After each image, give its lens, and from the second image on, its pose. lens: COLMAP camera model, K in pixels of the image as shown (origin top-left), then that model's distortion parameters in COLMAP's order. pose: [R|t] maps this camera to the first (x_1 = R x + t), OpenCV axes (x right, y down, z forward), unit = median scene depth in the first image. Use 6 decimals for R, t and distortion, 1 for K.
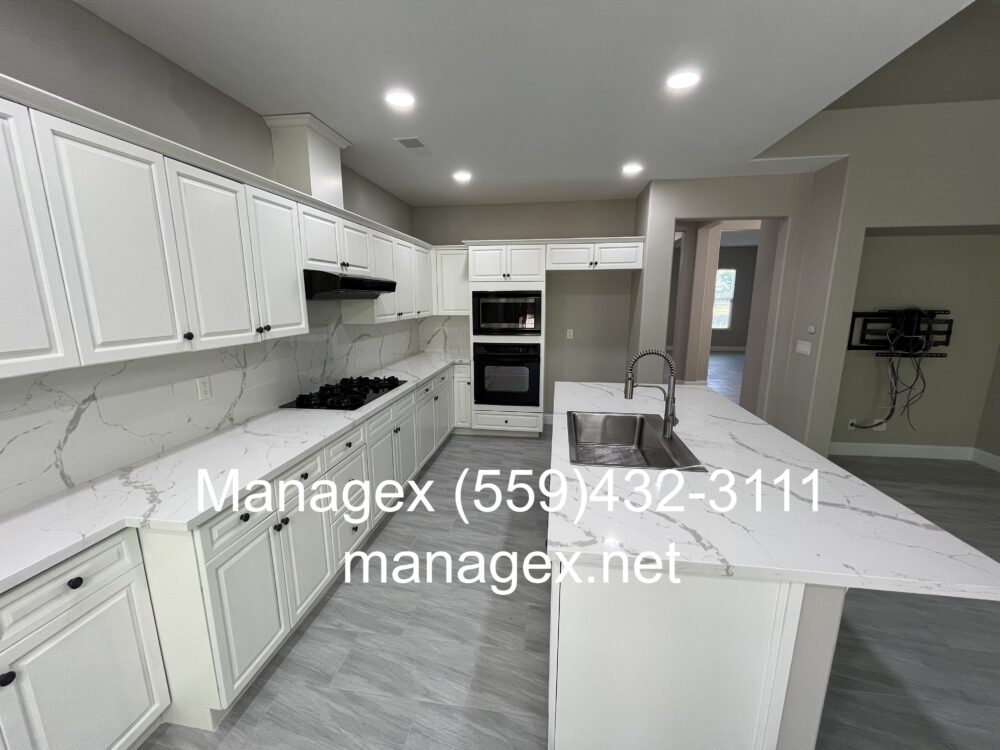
lens RADIAL K [[406.4, 0, 502.2], [0, 406.4, 376.3], [0, 0, 1]] dist [0.000163, -0.000110]
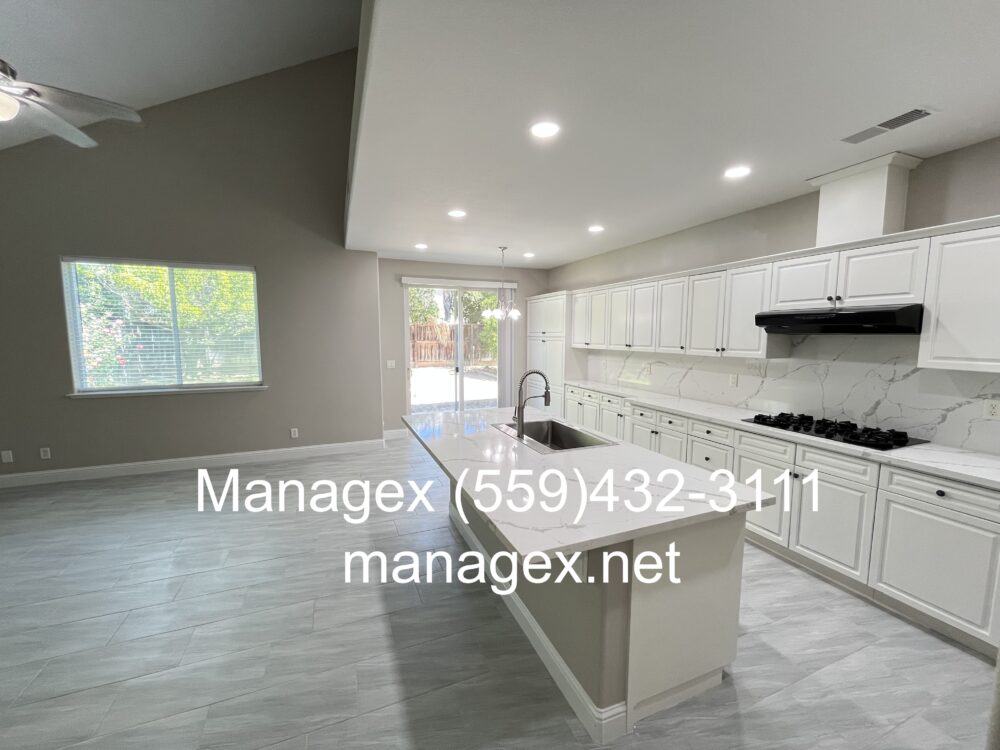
lens RADIAL K [[406.4, 0, 500.1], [0, 406.4, 373.6], [0, 0, 1]] dist [0.000163, -0.000110]
pose [[-0.817629, 0.051858, -0.573405, 0.864458], [-0.122544, 0.957440, 0.261328, -0.255970], [0.562552, 0.283937, -0.776476, 1.331548]]
